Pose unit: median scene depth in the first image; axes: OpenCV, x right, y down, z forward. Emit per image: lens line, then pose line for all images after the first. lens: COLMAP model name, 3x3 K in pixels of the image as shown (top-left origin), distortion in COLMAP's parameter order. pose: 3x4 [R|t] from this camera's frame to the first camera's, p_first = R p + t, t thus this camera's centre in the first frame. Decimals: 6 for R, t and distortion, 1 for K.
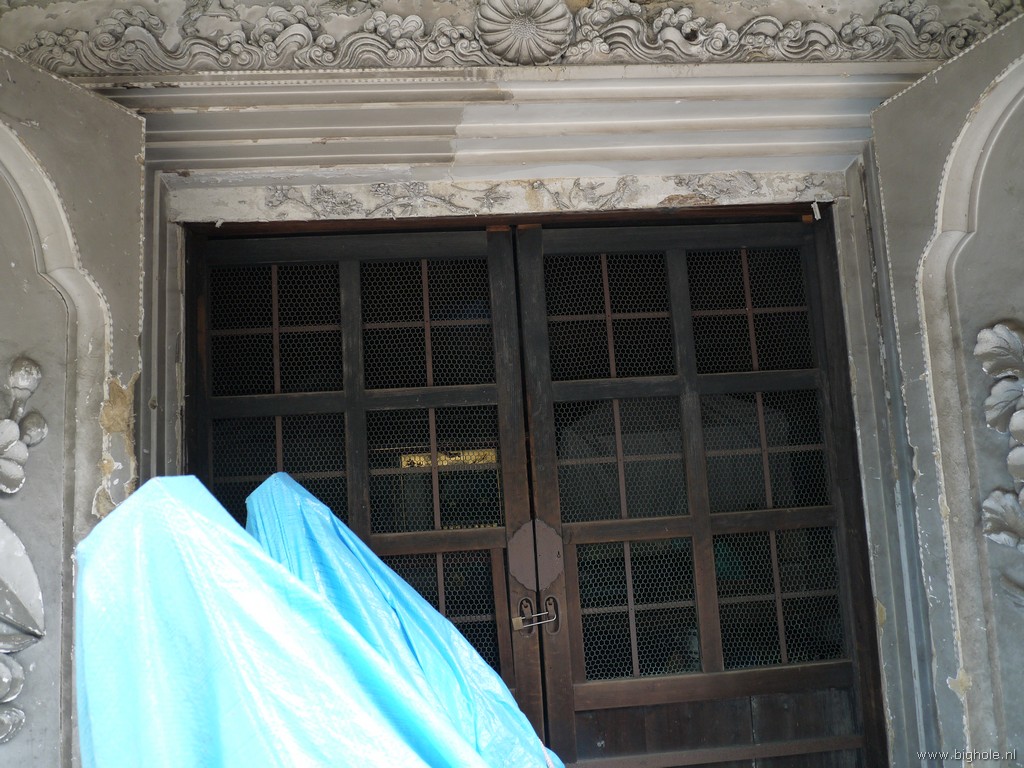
lens RADIAL K [[844.9, 0, 509.6], [0, 844.9, 385.4], [0, 0, 1]] dist [-0.054795, 0.018022]
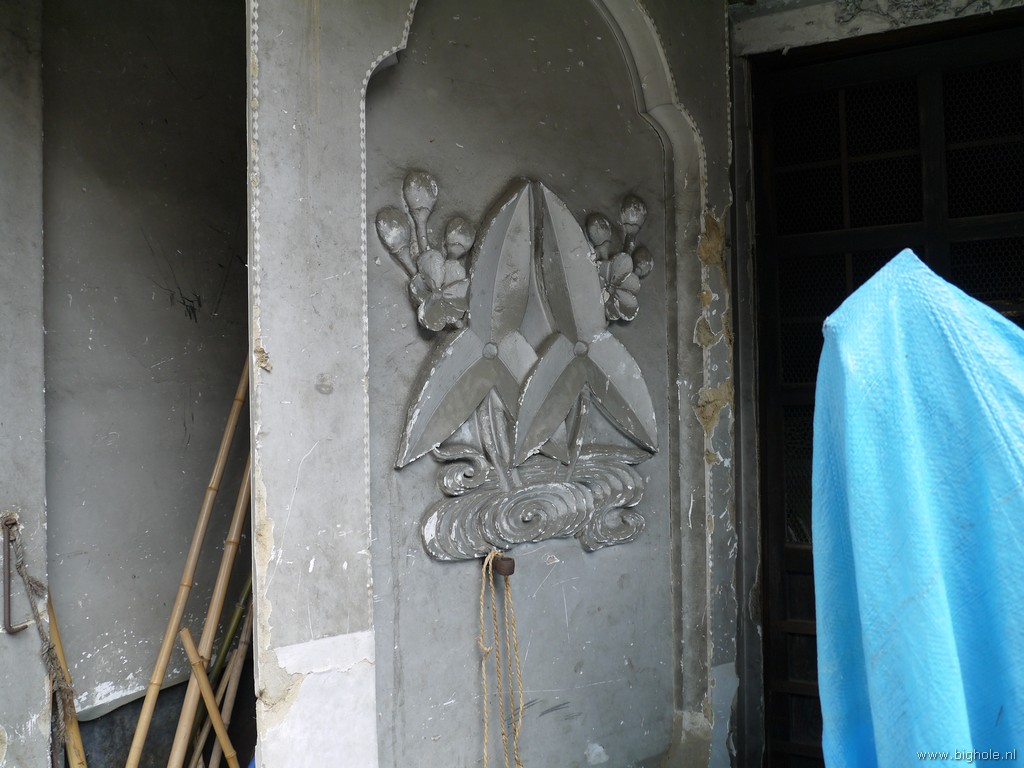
lens RADIAL K [[844.9, 0, 509.3], [0, 844.9, 382.6], [0, 0, 1]] dist [-0.054795, 0.018022]
pose [[0.842074, 0.030229, -0.538514, -0.120430], [0.052582, 0.989071, 0.137743, 0.044271], [0.536793, -0.144306, 0.831282, -0.014029]]
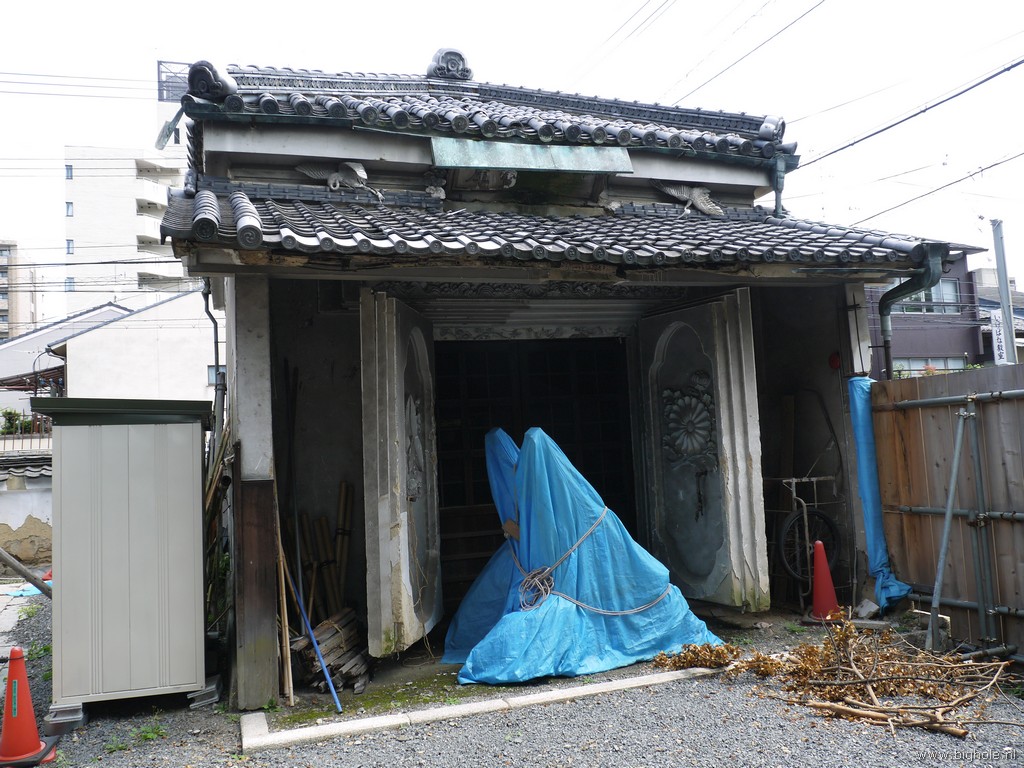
lens RADIAL K [[844.9, 0, 511.9], [0, 844.9, 387.5], [0, 0, 1]] dist [-0.054795, 0.018022]
pose [[0.968721, 0.021258, 0.247242, -1.029520], [-0.032586, 0.998594, 0.041817, -0.221892], [-0.246006, -0.048566, 0.968051, -2.506679]]
